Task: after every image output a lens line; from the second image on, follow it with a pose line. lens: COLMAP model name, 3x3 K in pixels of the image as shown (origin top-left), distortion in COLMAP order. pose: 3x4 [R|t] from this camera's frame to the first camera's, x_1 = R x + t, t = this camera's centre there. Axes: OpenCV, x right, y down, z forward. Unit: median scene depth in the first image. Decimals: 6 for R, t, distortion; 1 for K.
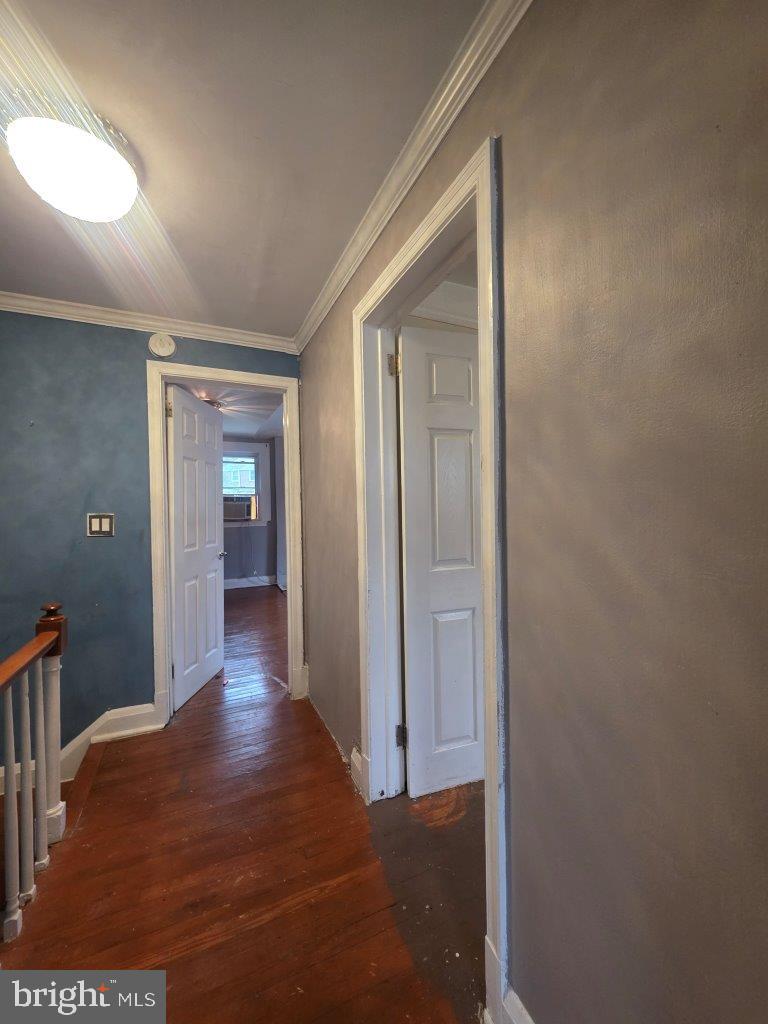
lens RADIAL K [[407.1, 0, 384.0], [0, 407.1, 512.0], [0, 0, 1]] dist [0.000726, 0.000042]
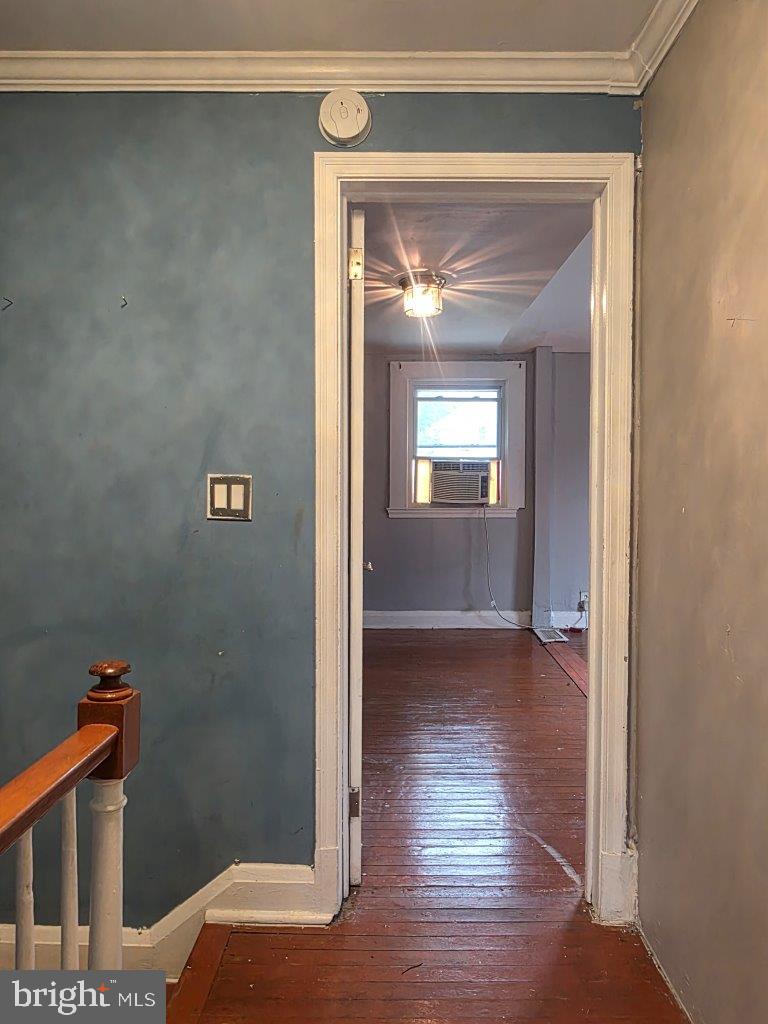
lens RADIAL K [[407.1, 0, 384.0], [0, 407.1, 512.0], [0, 0, 1]] dist [0.000726, 0.000042]
pose [[0.905345, 0.015566, -0.424392, -0.293242], [-0.021957, 0.999707, -0.010174, 0.048629], [0.424109, 0.018529, 0.905422, 0.596208]]
